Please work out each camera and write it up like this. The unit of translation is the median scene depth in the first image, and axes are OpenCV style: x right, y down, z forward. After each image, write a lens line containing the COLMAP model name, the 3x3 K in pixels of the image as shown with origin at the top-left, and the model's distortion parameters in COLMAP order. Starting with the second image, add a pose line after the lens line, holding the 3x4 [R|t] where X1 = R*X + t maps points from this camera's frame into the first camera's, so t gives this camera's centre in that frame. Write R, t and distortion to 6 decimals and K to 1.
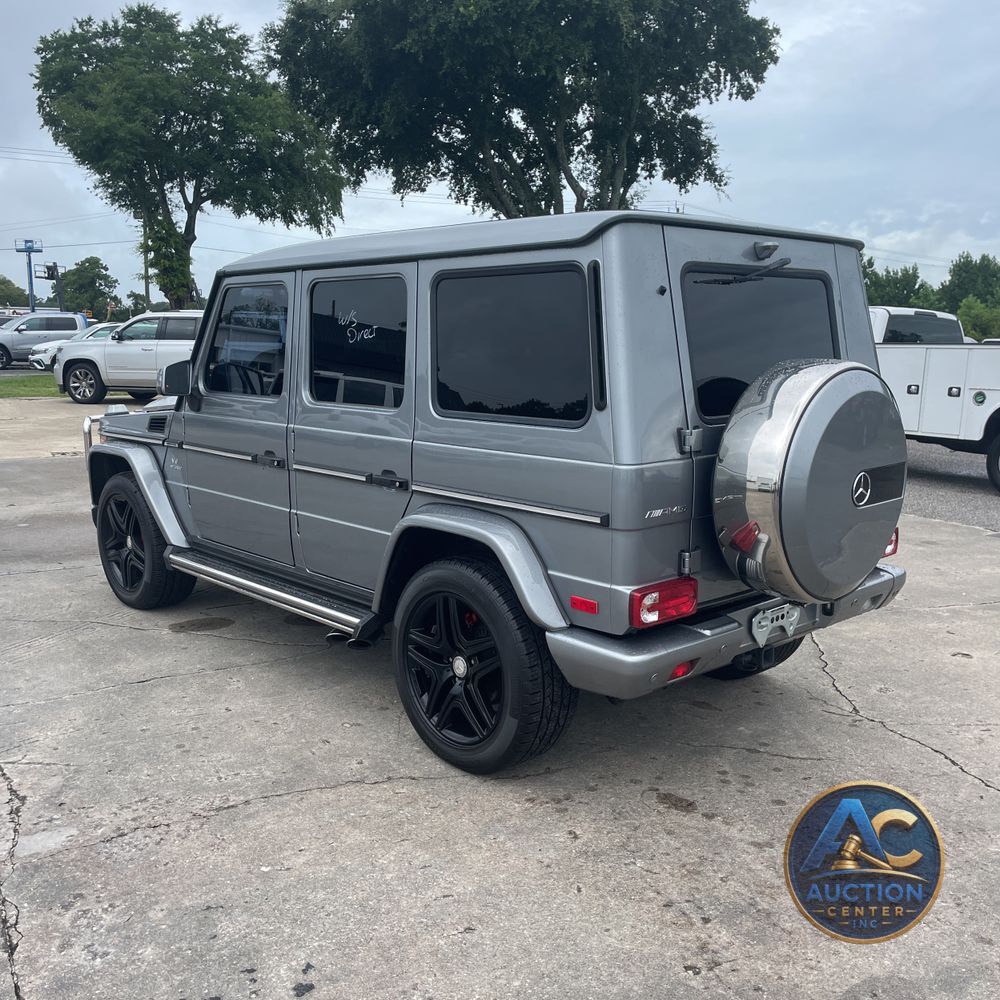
lens RADIAL K [[1008.5, 0, 500.0], [0, 1008.5, 500.0], [0, 0, 1]] dist [0.133262, -0.270200]
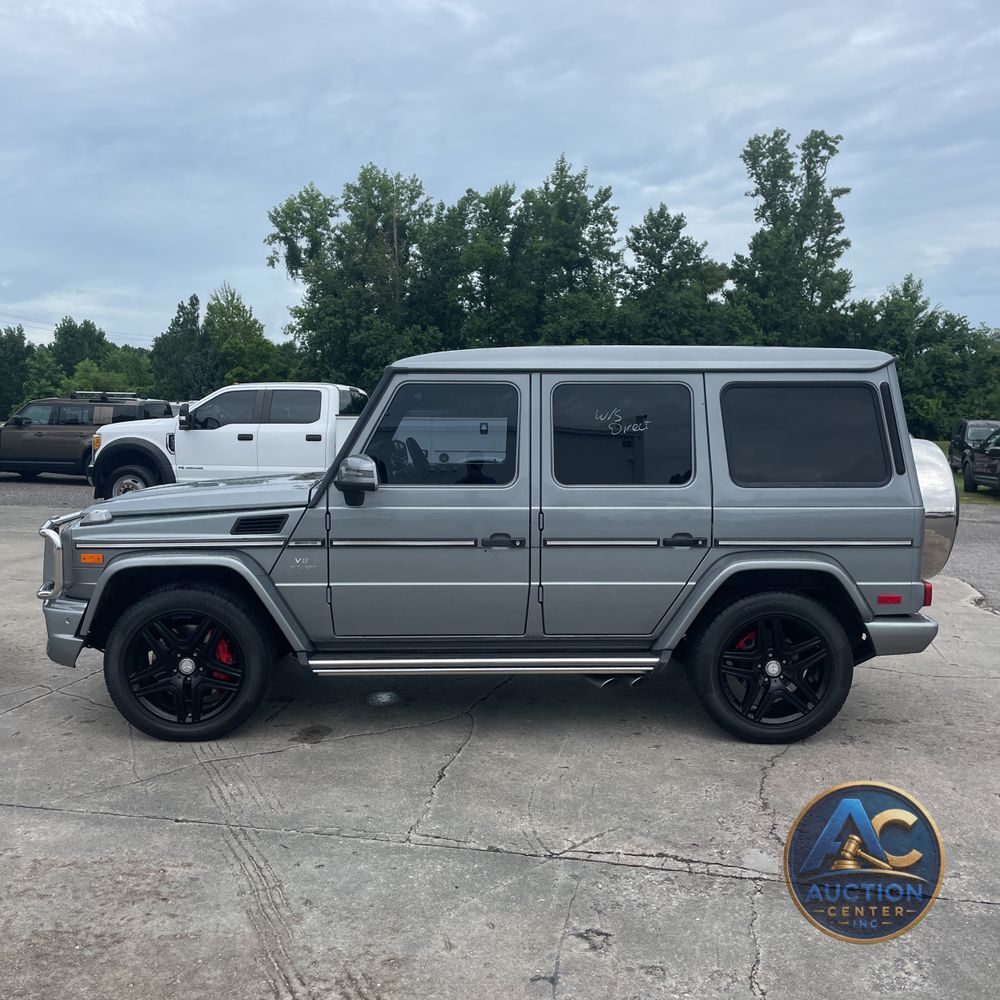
lens RADIAL K [[1008.5, 0, 500.0], [0, 1008.5, 500.0], [0, 0, 1]] dist [0.133262, -0.270200]
pose [[0.657325, -0.074198, 0.749946, -1.053686], [0.117223, 0.993095, -0.004490, -0.080267], [-0.744434, 0.090863, 0.661484, 0.280968]]
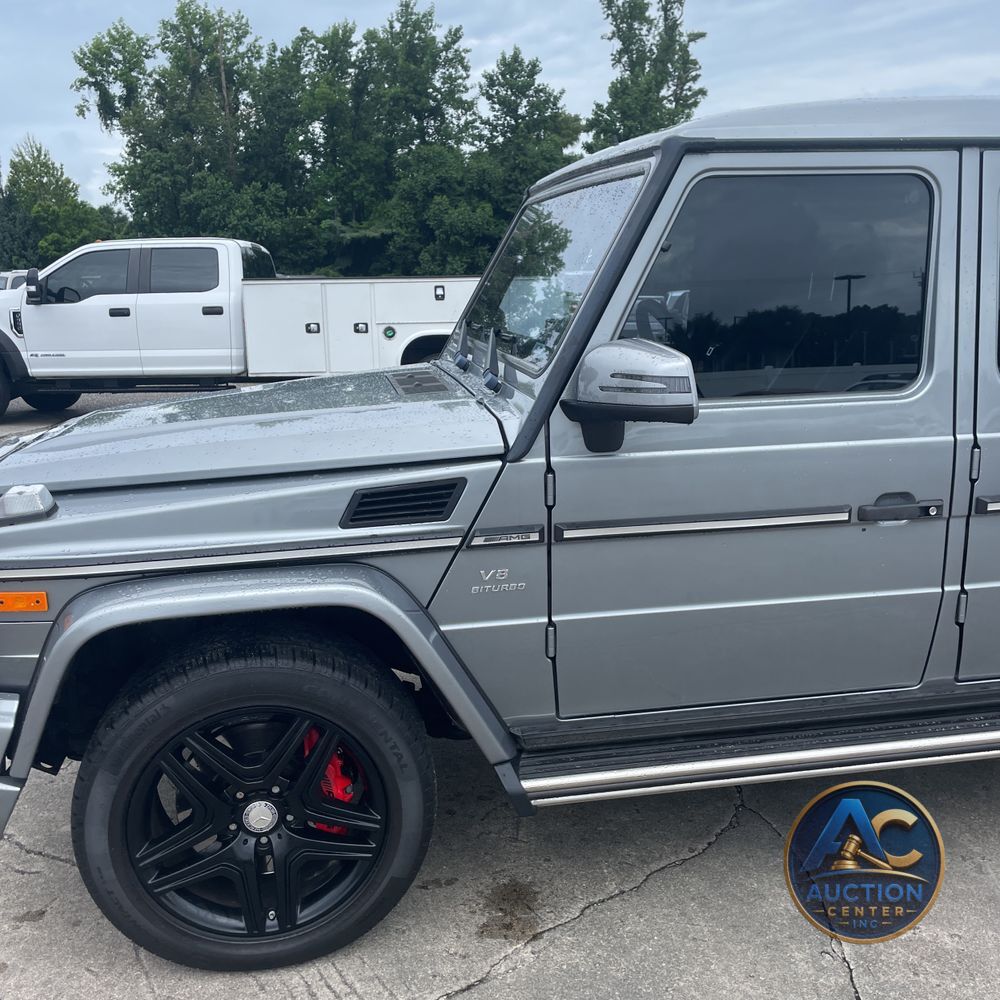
lens RADIAL K [[1013.8, 0, 497.1], [0, 1013.8, 491.0], [0, 0, 1]] dist [0.084749, -0.119844]
pose [[0.534228, -0.196172, 0.822263, -0.787062], [0.153744, 0.979026, 0.133684, -0.154658], [-0.831242, 0.055000, 0.553184, 0.888423]]
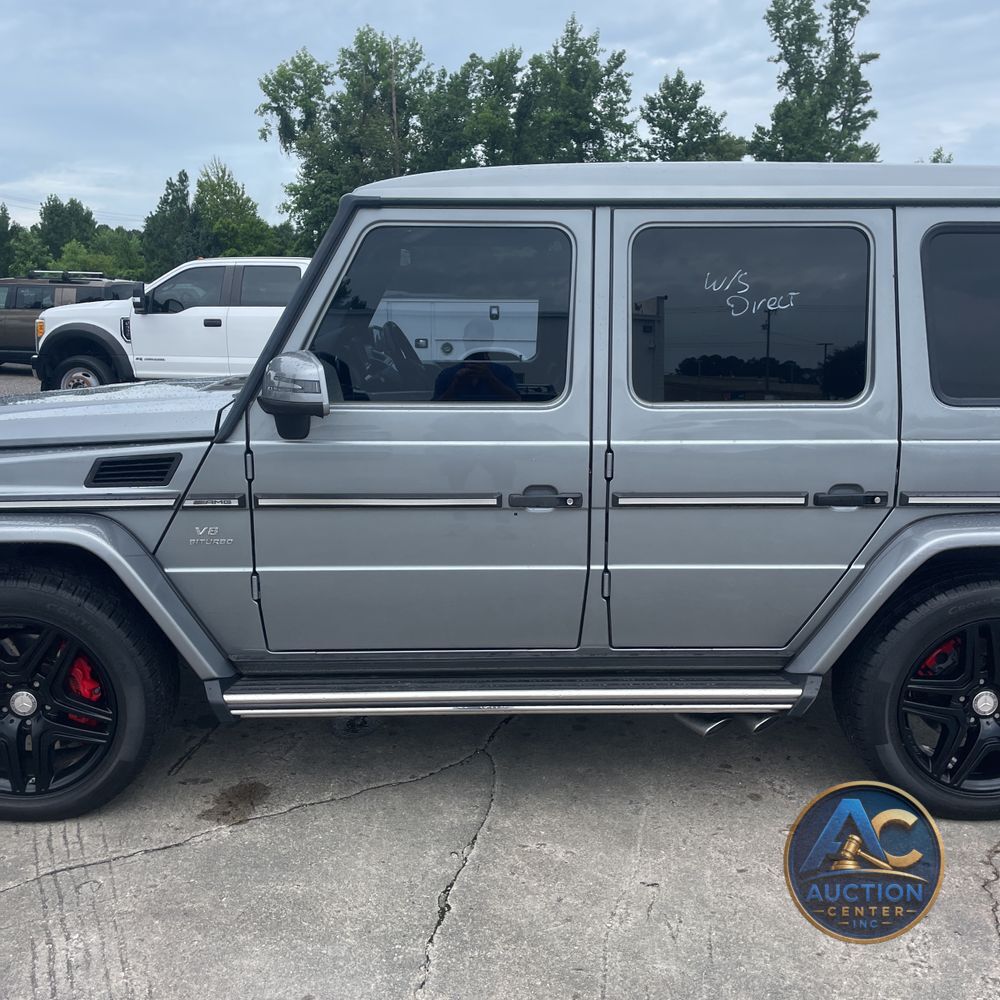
lens RADIAL K [[1010.8, 0, 506.1], [0, 1010.8, 494.6], [0, 0, 1]] dist [0.095489, -0.146821]
pose [[0.656204, -0.152675, 0.738977, -0.731337], [0.117624, 0.988042, 0.099684, -0.111213], [-0.745360, 0.021509, 0.666315, 0.591502]]
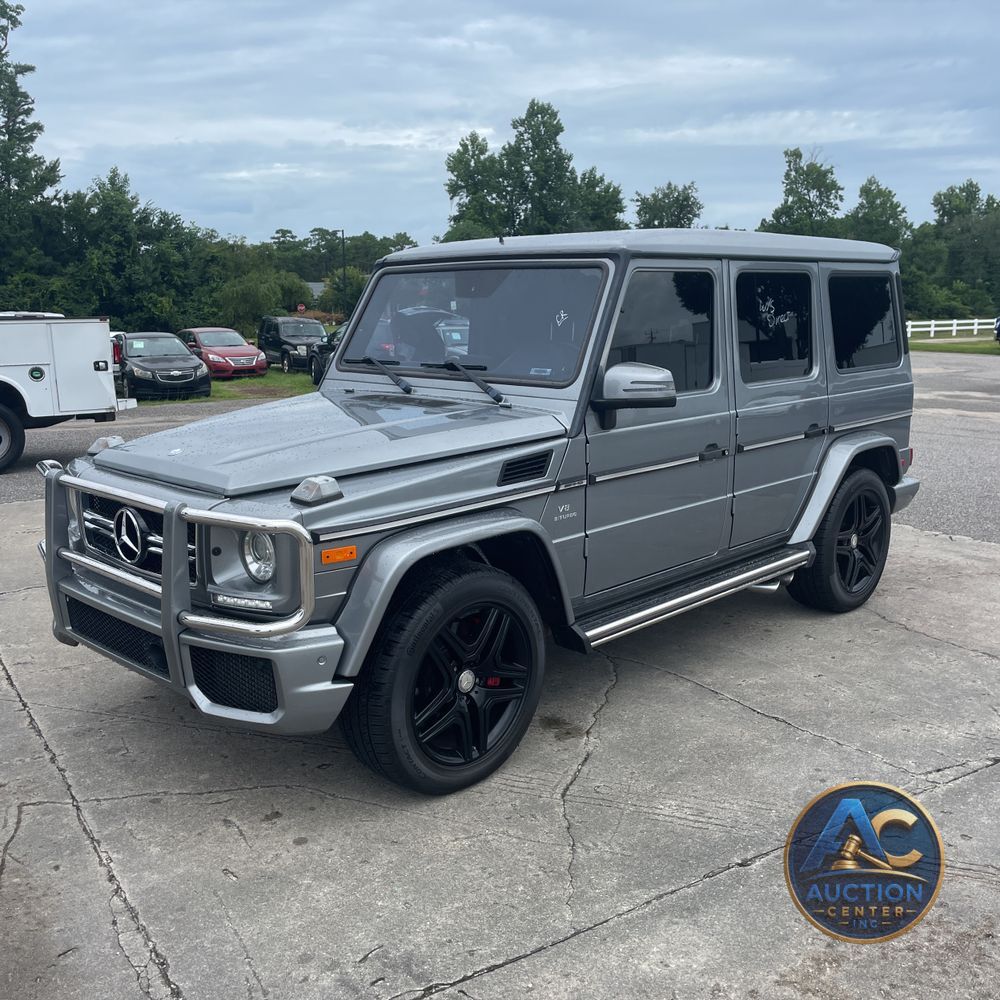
lens RADIAL K [[1010.8, 0, 506.1], [0, 1010.8, 494.6], [0, 0, 1]] dist [0.095489, -0.146821]
pose [[-0.058637, -0.192449, 0.979553, -1.188364], [0.166087, 0.965685, 0.199667, -0.230742], [-0.984366, 0.174399, -0.024661, 1.240996]]
